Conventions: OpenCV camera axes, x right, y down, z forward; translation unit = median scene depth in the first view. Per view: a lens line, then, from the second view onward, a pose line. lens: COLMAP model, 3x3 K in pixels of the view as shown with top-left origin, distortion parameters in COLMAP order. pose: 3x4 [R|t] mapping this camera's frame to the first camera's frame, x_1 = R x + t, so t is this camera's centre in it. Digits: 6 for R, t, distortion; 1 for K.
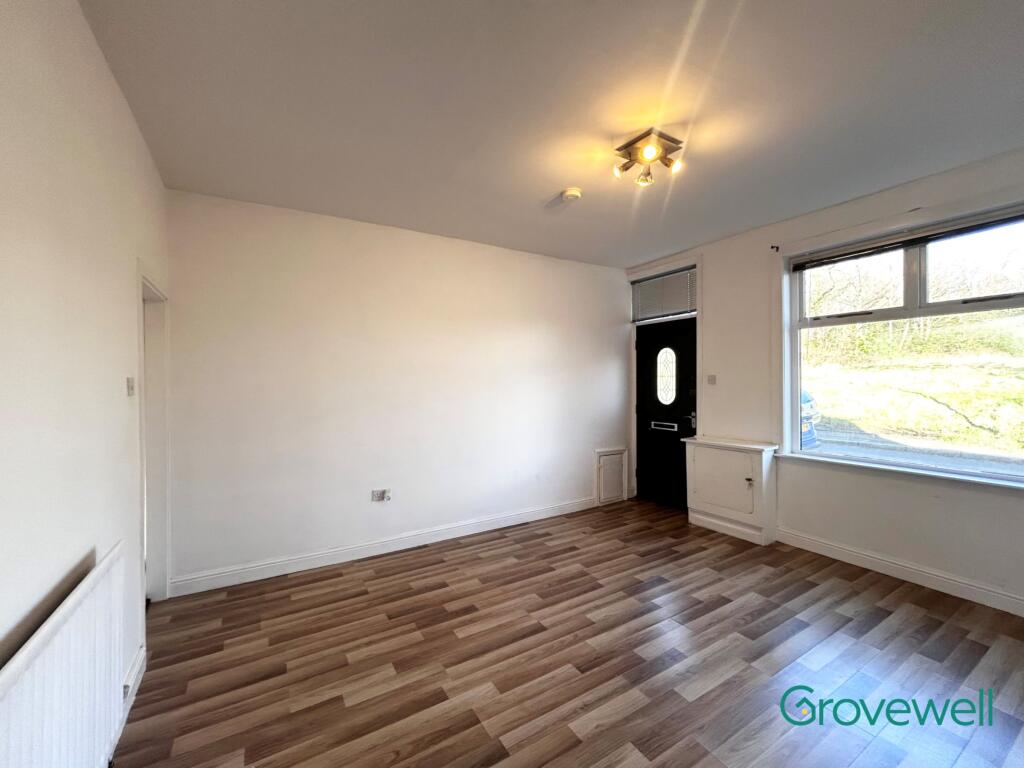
lens RADIAL K [[417.1, 0, 512.0], [0, 417.1, 384.0], [0, 0, 1]] dist [-0.003379, 0.003412]
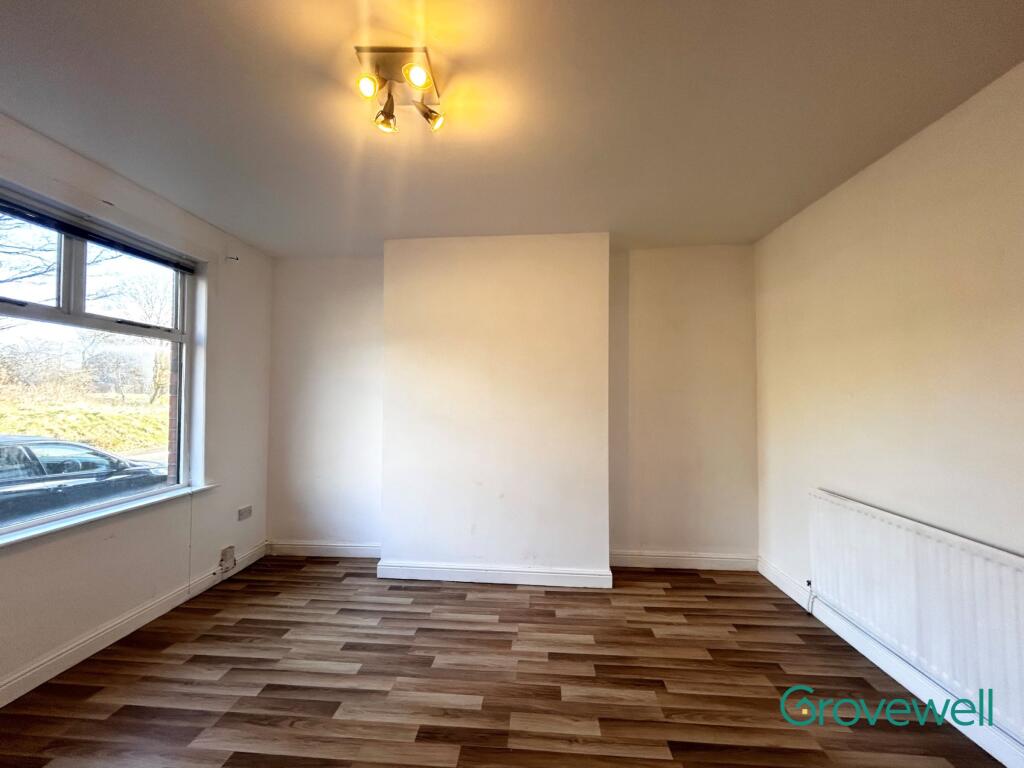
lens RADIAL K [[417.1, 0, 512.0], [0, 417.1, 384.0], [0, 0, 1]] dist [-0.003379, 0.003412]
pose [[-0.816364, 0.026270, 0.576939, -0.158914], [0.010387, 0.999471, -0.030812, -0.012619], [-0.577444, -0.019161, -0.816206, 1.035177]]
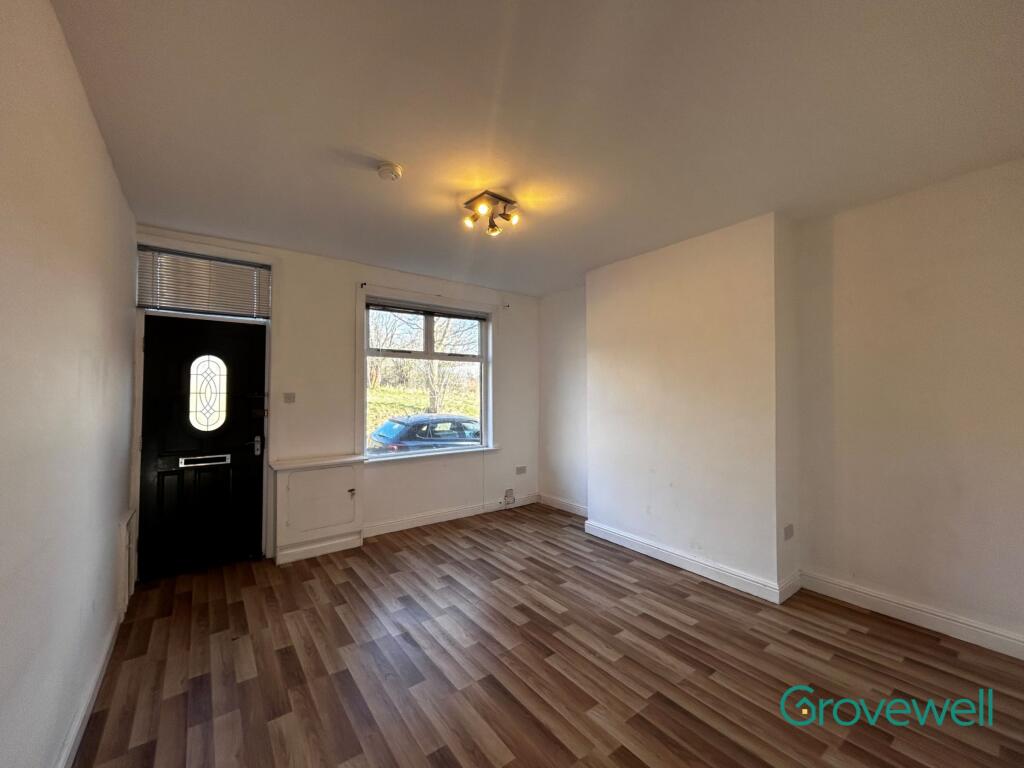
lens RADIAL K [[416.7, 0, 512.0], [0, 416.7, 384.0], [0, 0, 1]] dist [0.010516, 0.000196]
pose [[-0.104058, 0.032350, 0.994045, -0.608627], [0.009504, 0.999458, -0.031532, -0.008632], [-0.994526, 0.006166, -0.104309, 0.755448]]
